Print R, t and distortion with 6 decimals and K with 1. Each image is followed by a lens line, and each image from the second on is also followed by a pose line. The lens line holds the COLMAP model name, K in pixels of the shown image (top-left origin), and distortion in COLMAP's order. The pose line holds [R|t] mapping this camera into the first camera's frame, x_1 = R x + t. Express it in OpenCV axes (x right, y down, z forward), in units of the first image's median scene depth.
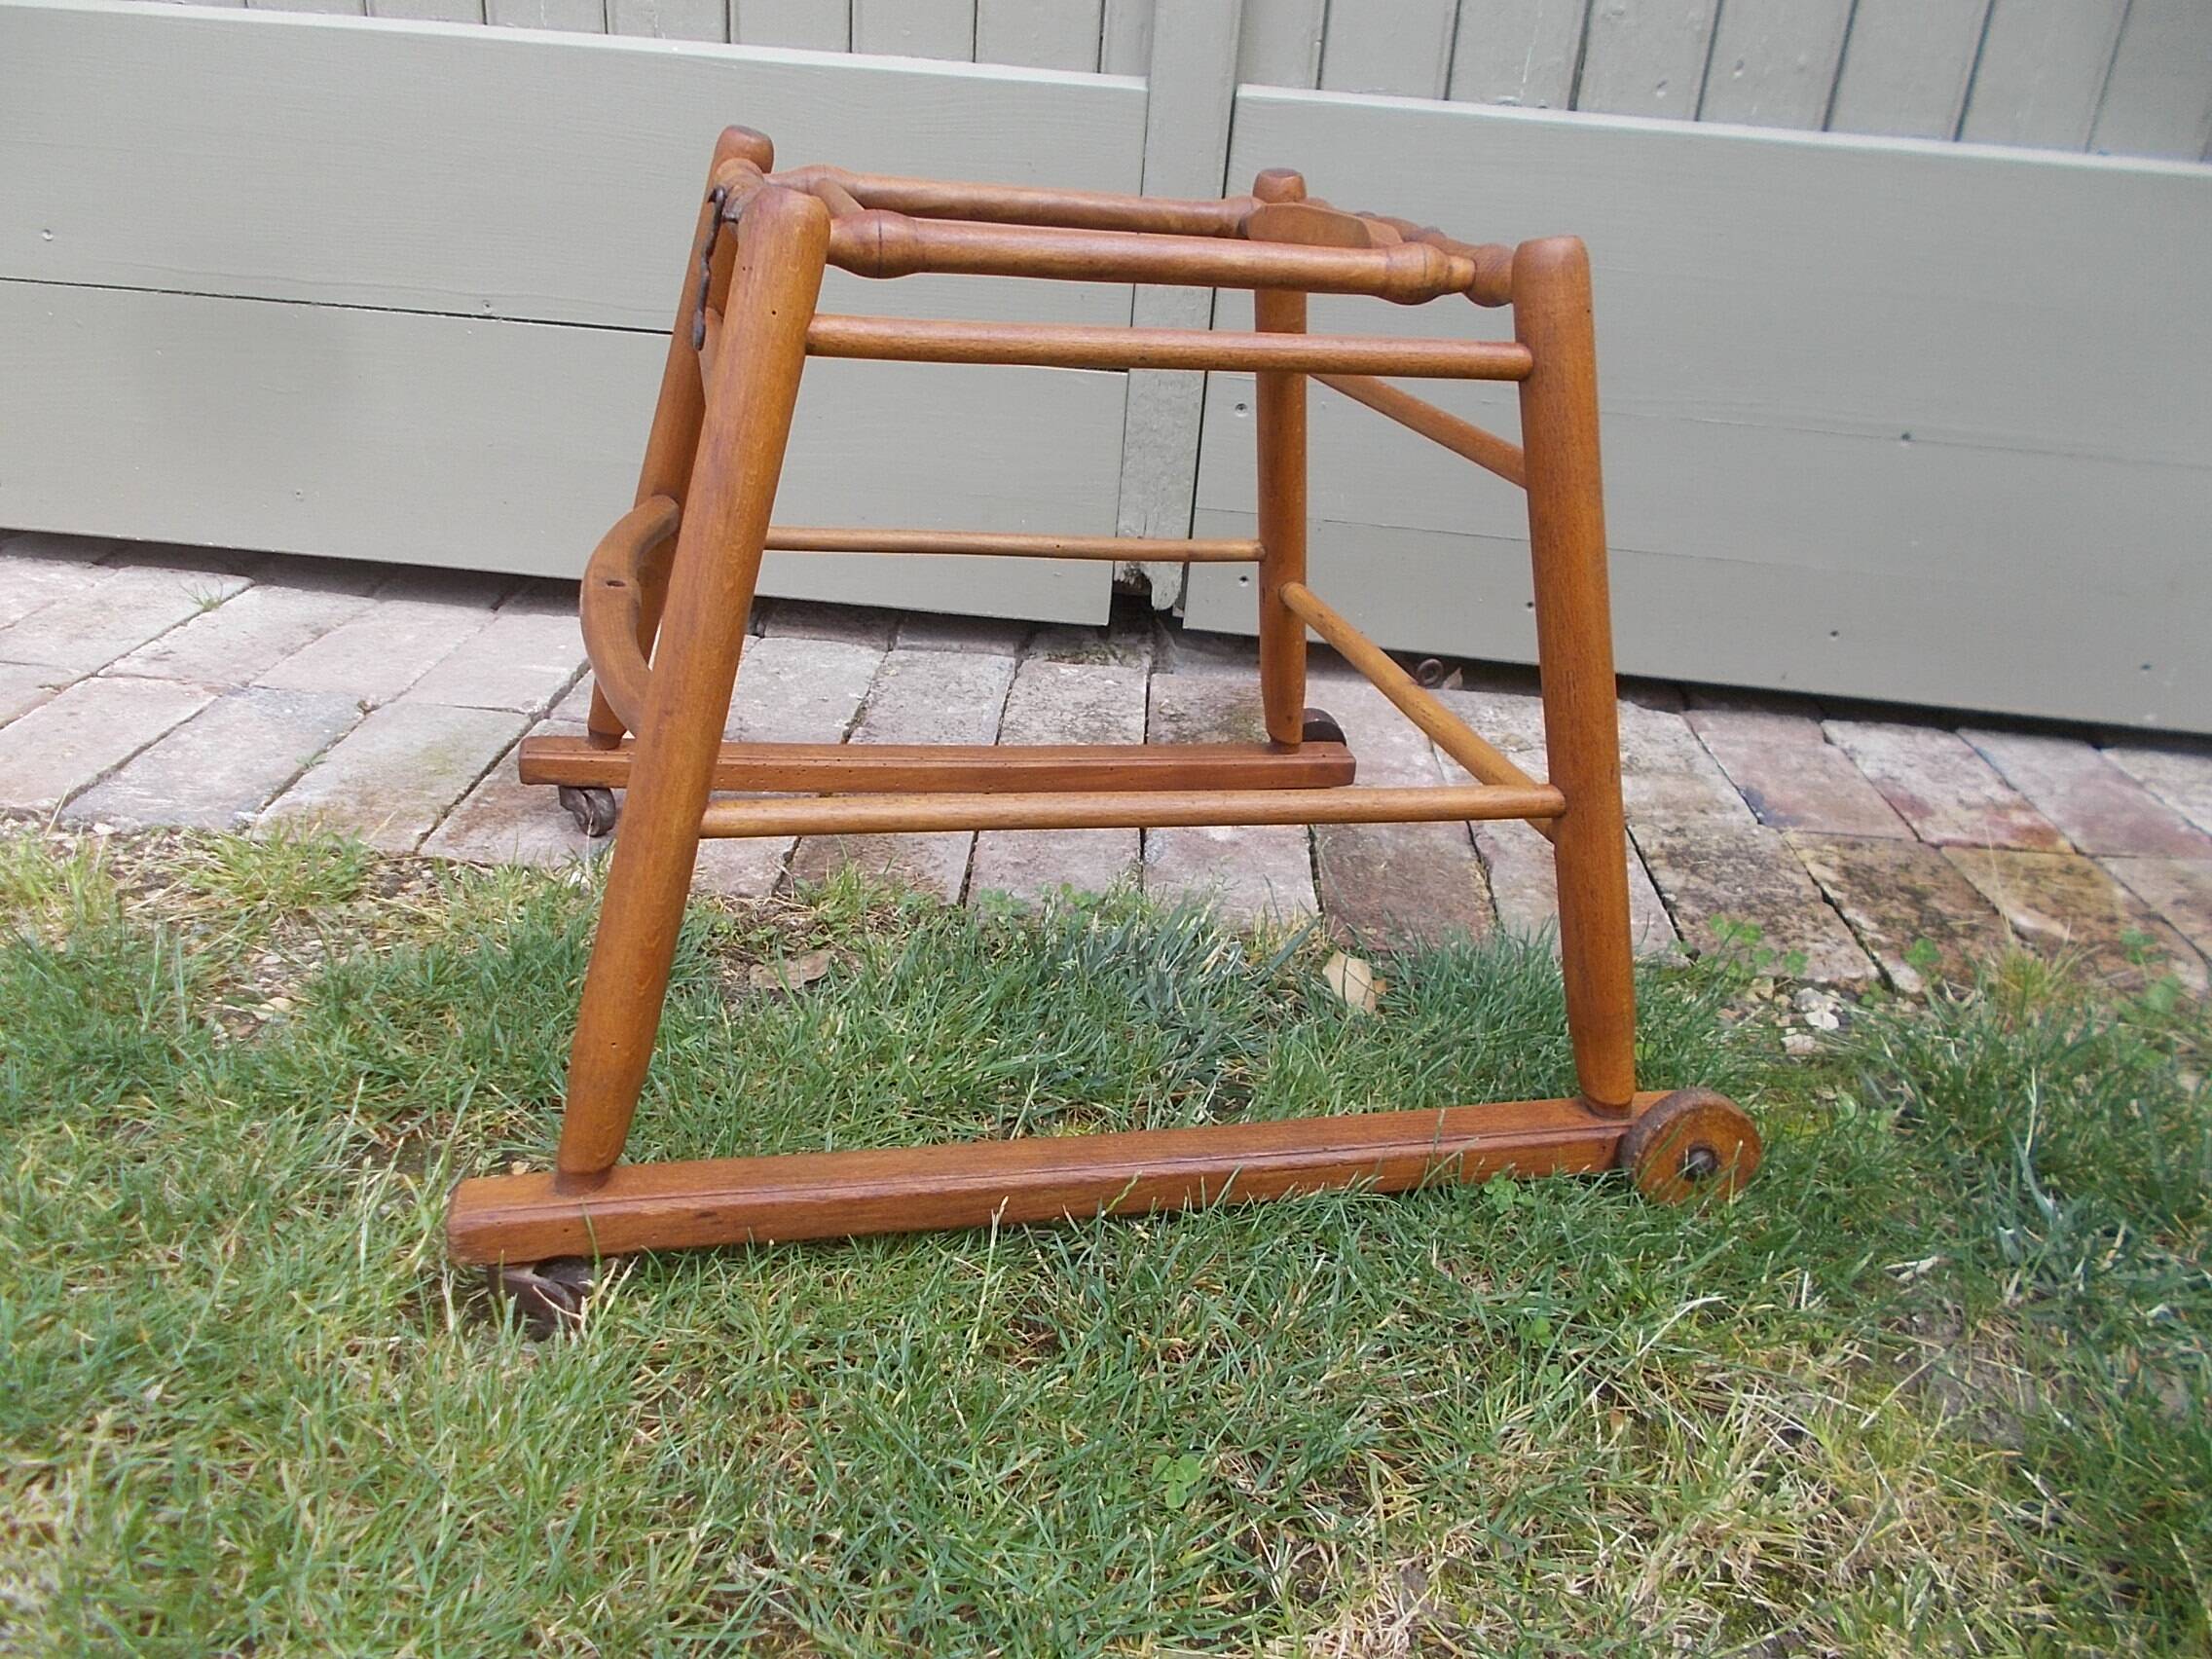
lens RADIAL K [[1669.3, 0, 1098.3], [0, 1669.3, 822.0], [0, 0, 1]] dist [0.008332, -0.014497]
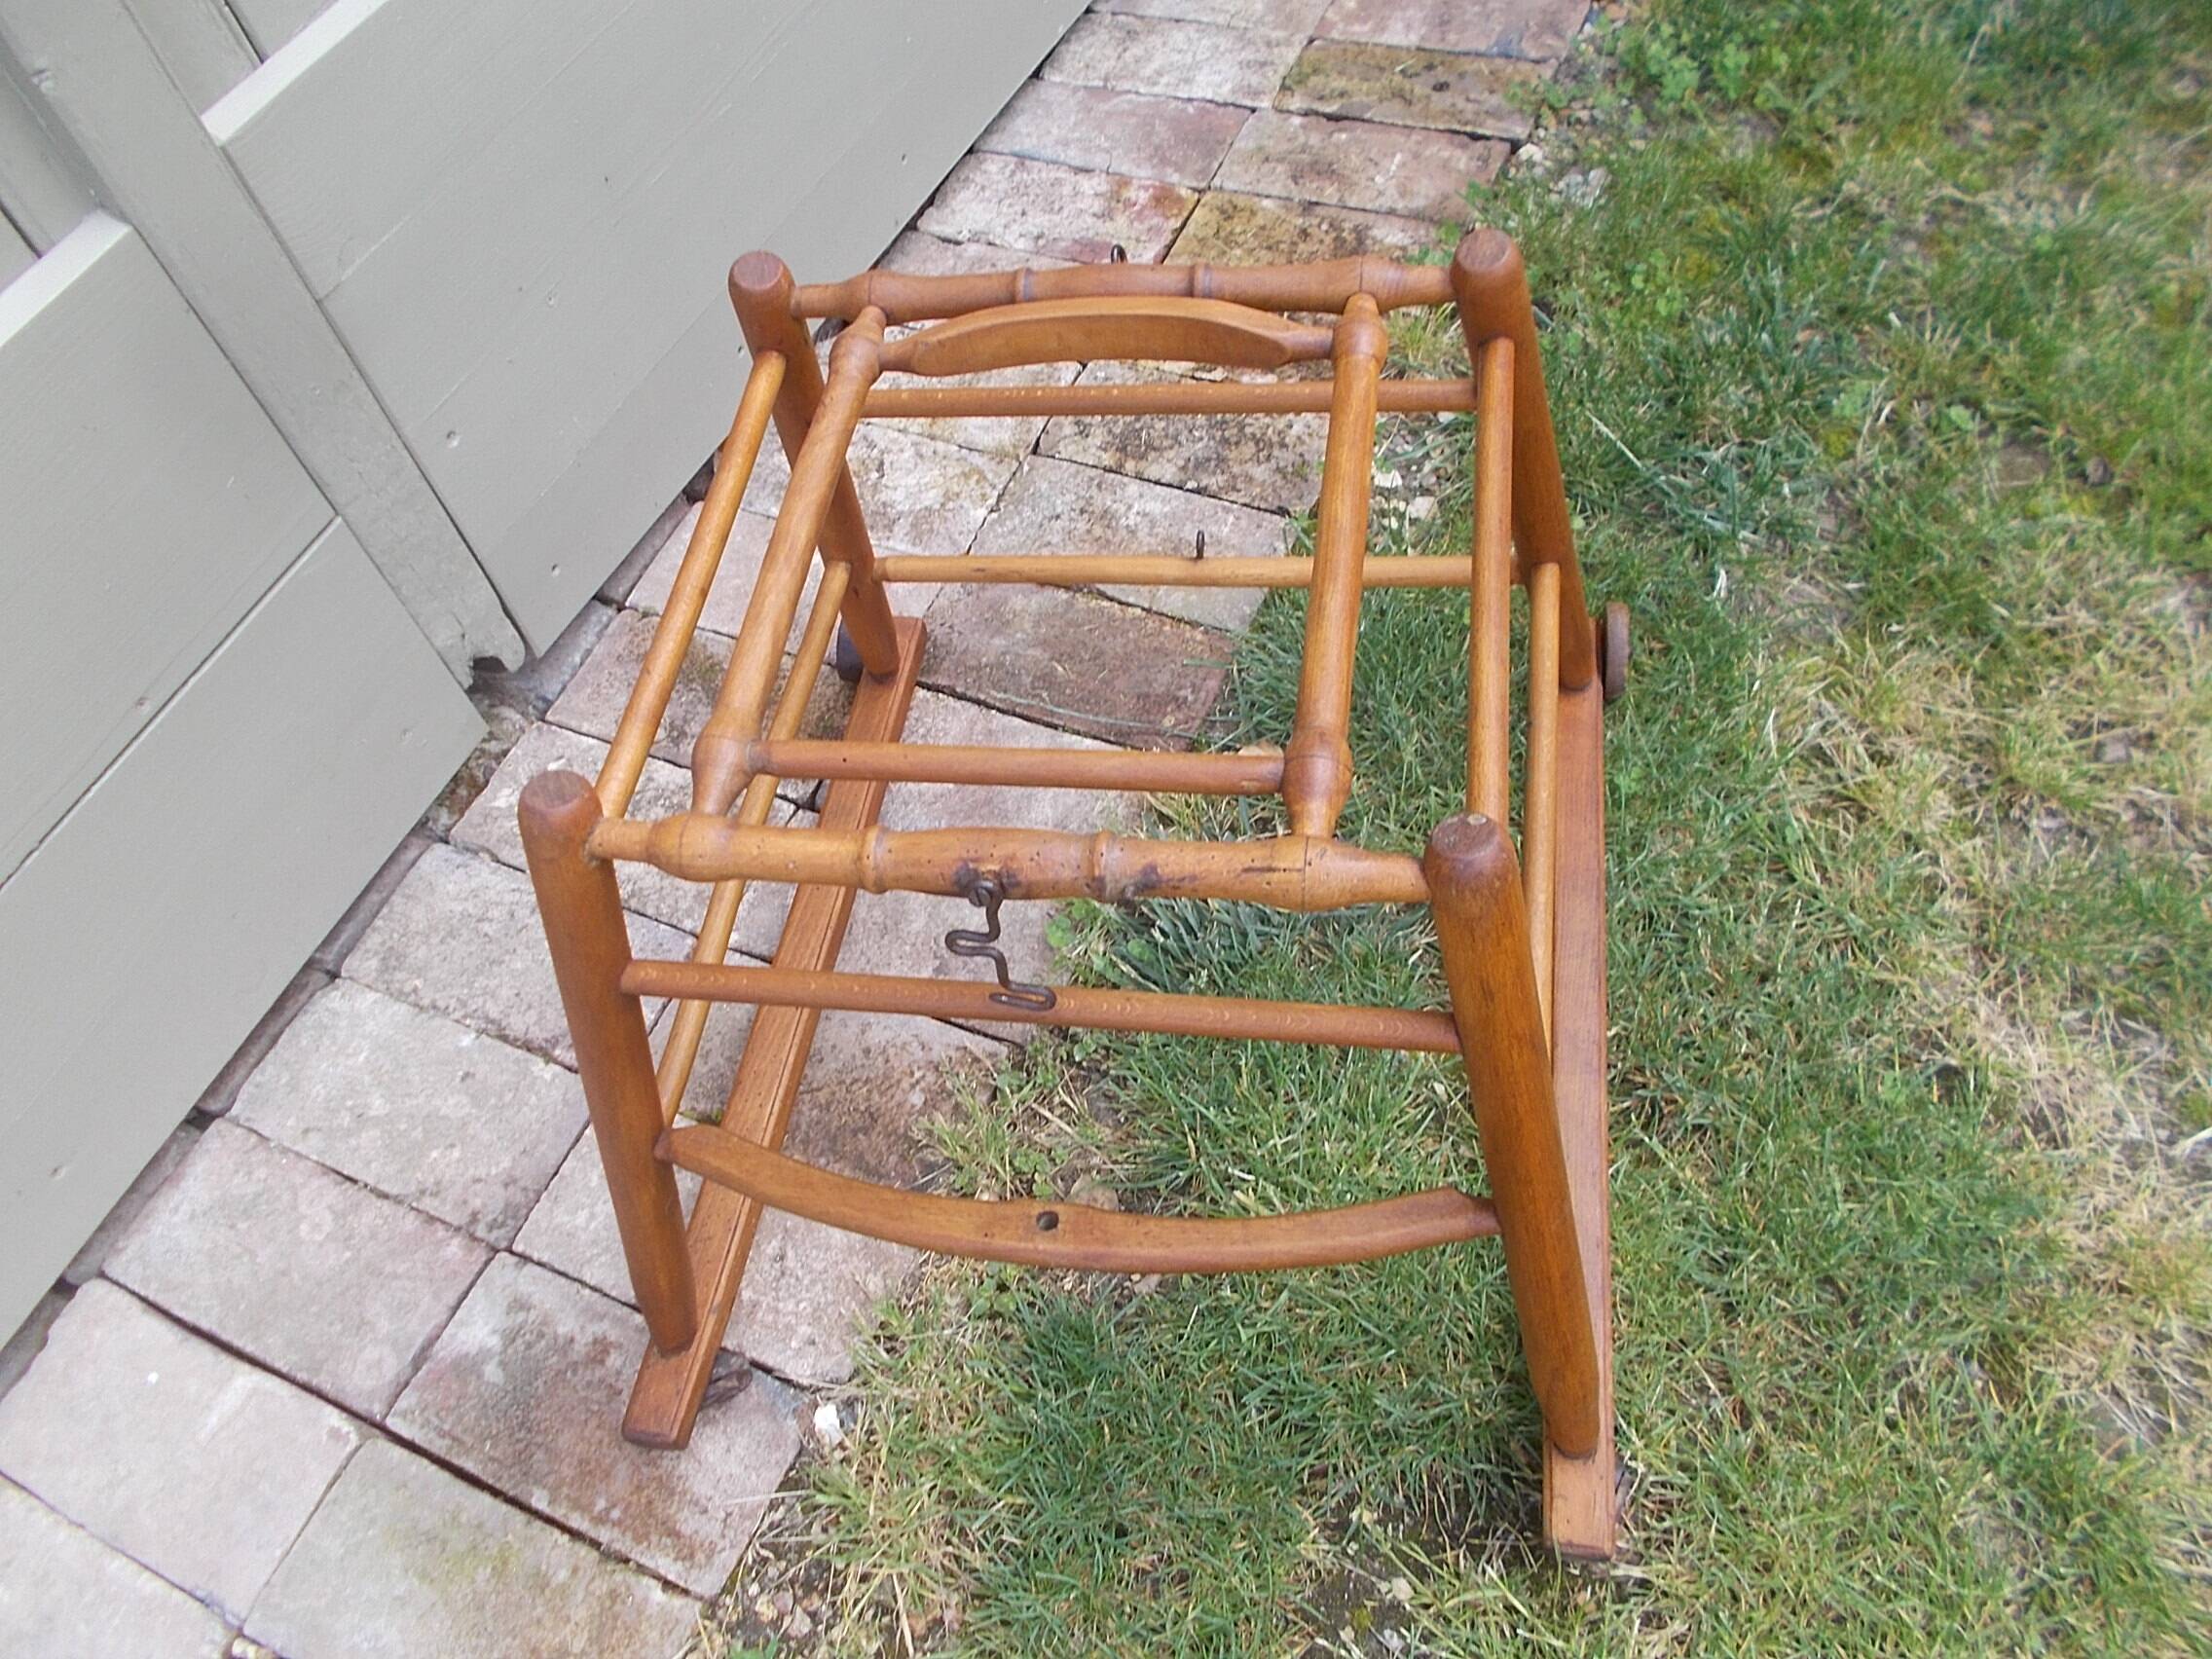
lens RADIAL K [[1665.6, 0, 1096.1], [0, 1665.6, 816.7], [0, 0, 1]] dist [0.010978, -0.017581]
pose [[0.362799, -0.833465, 0.416788, -0.332752], [0.540582, 0.552550, 0.634397, -0.567232], [-0.759044, -0.004851, 0.651021, 0.296726]]
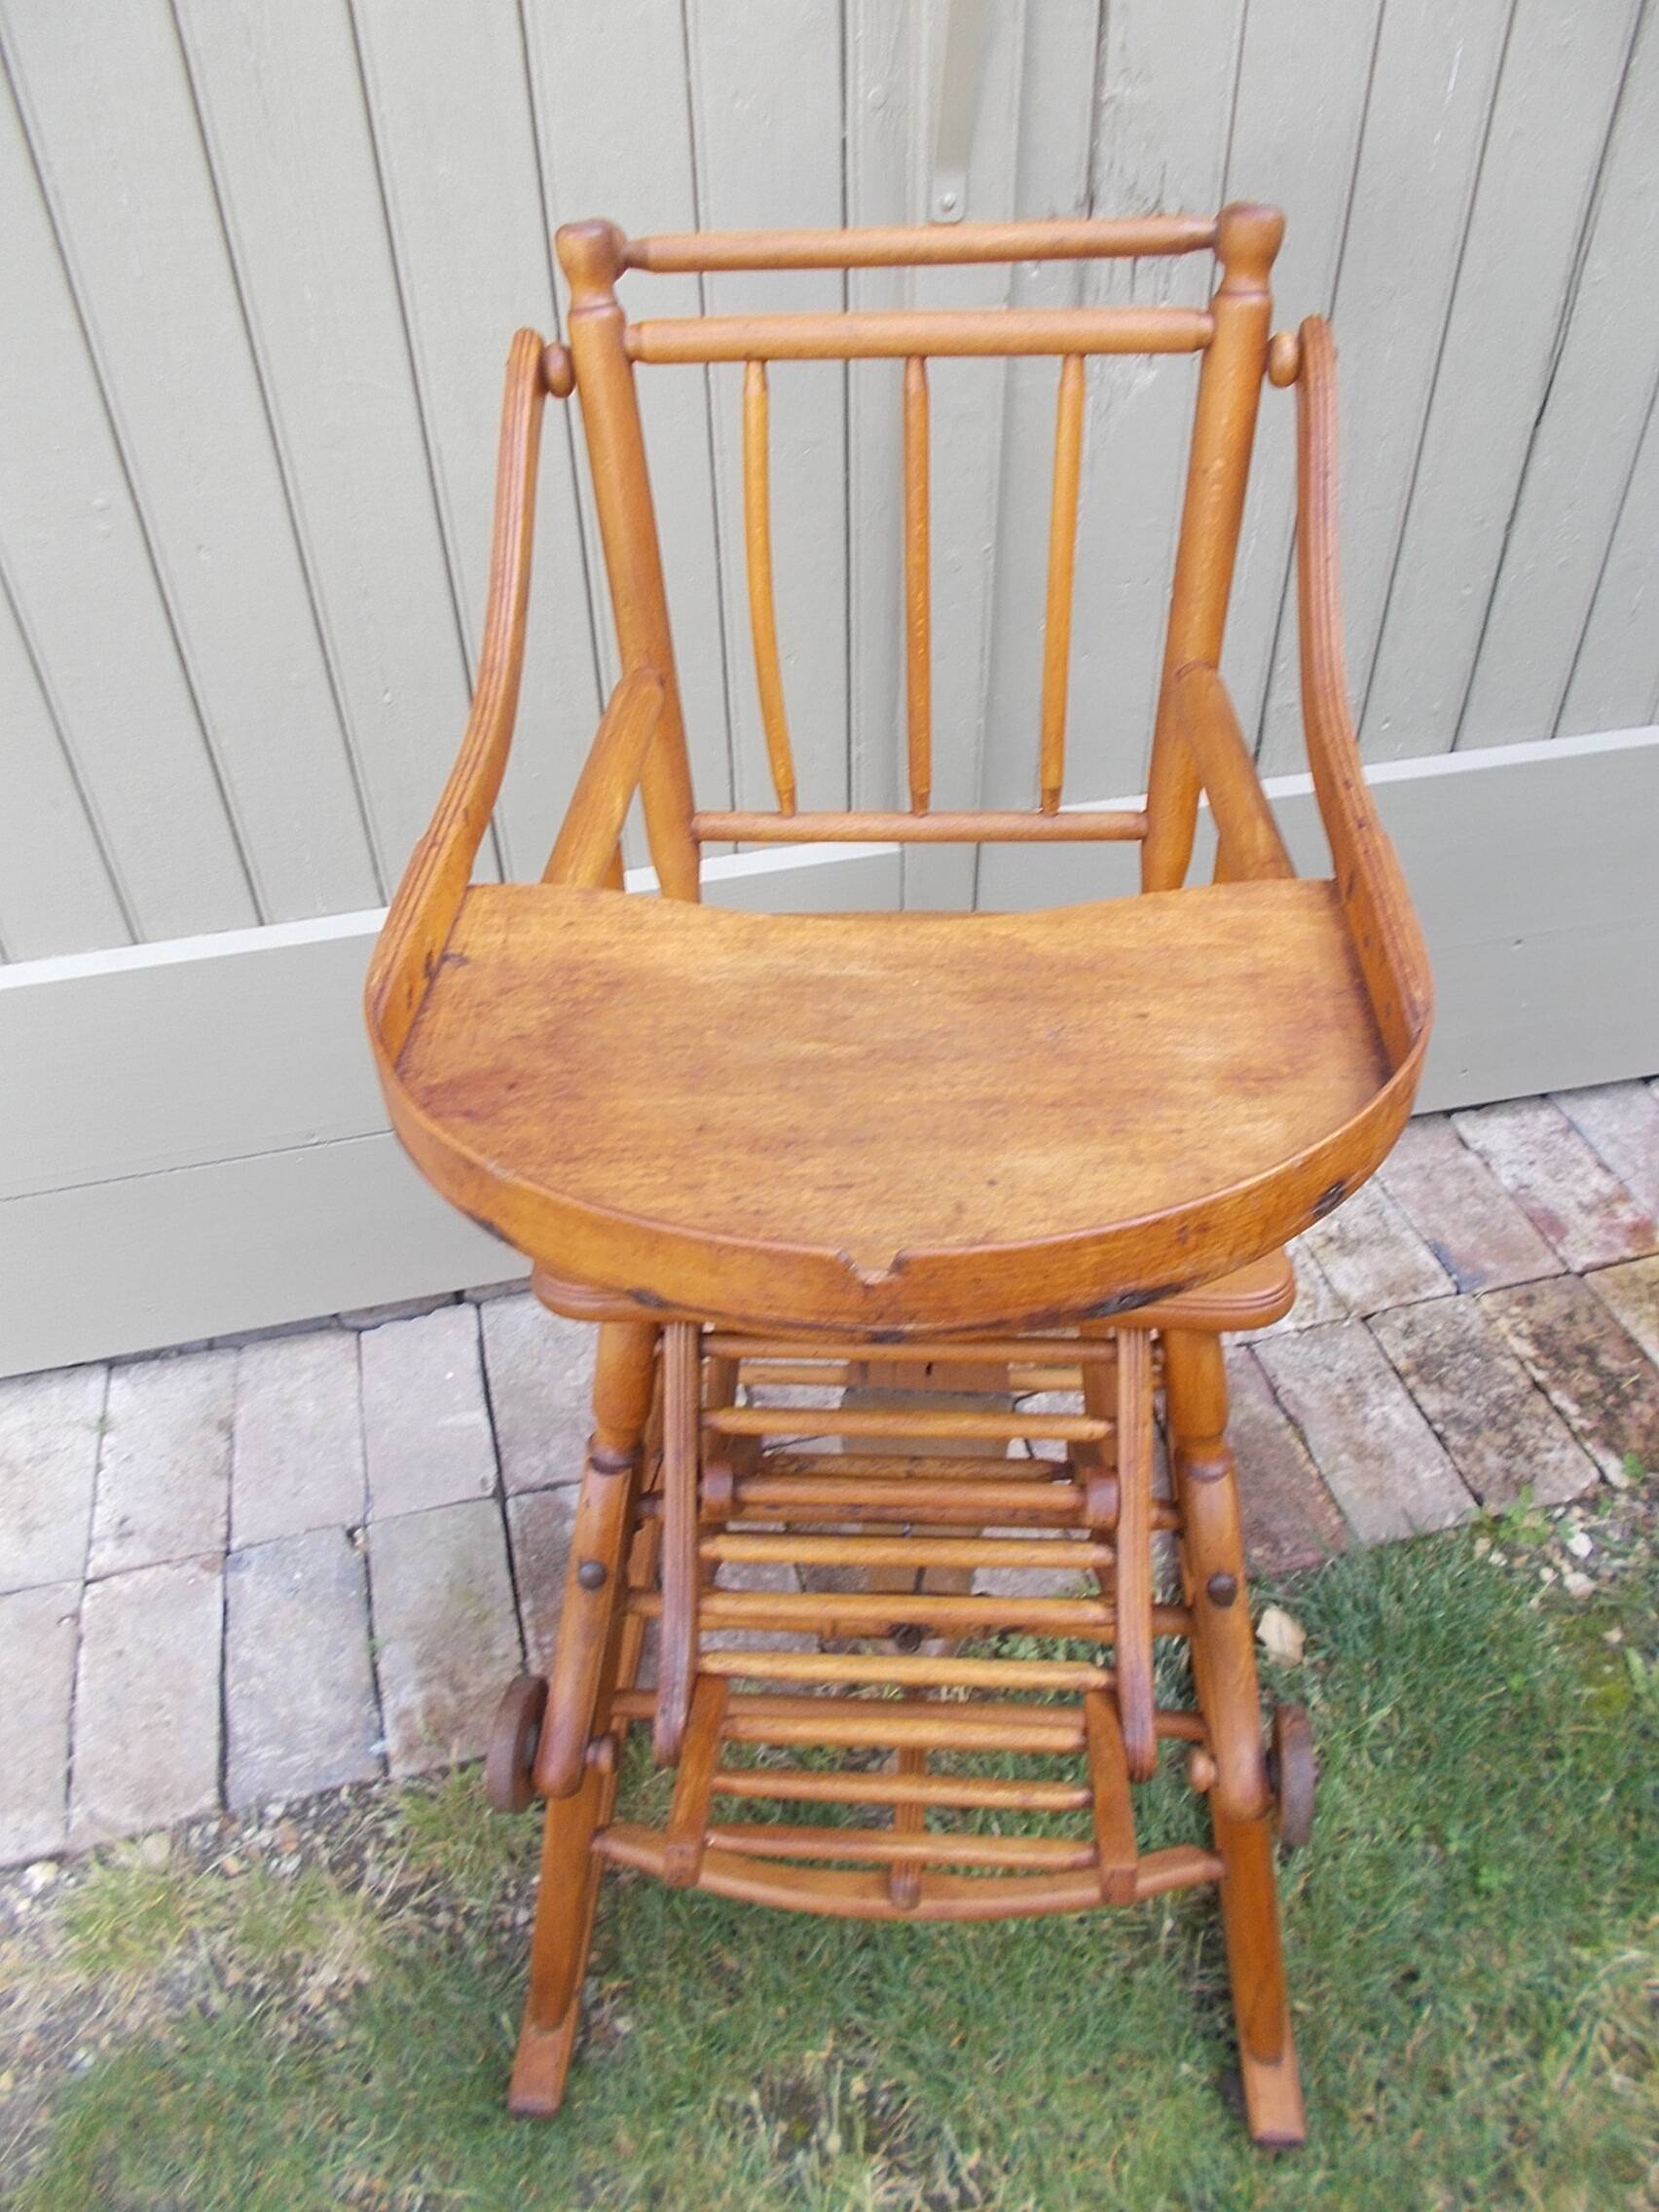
lens RADIAL K [[1666.2, 0, 845.2], [0, 1666.2, 1095.7], [0, 0, 1]] dist [0.003999, -0.011771]
pose [[0.948161, -0.268149, 0.170548, -0.257198], [0.206843, 0.928167, 0.309391, -0.691143], [-0.241260, -0.258076, 0.935516, -0.066581]]
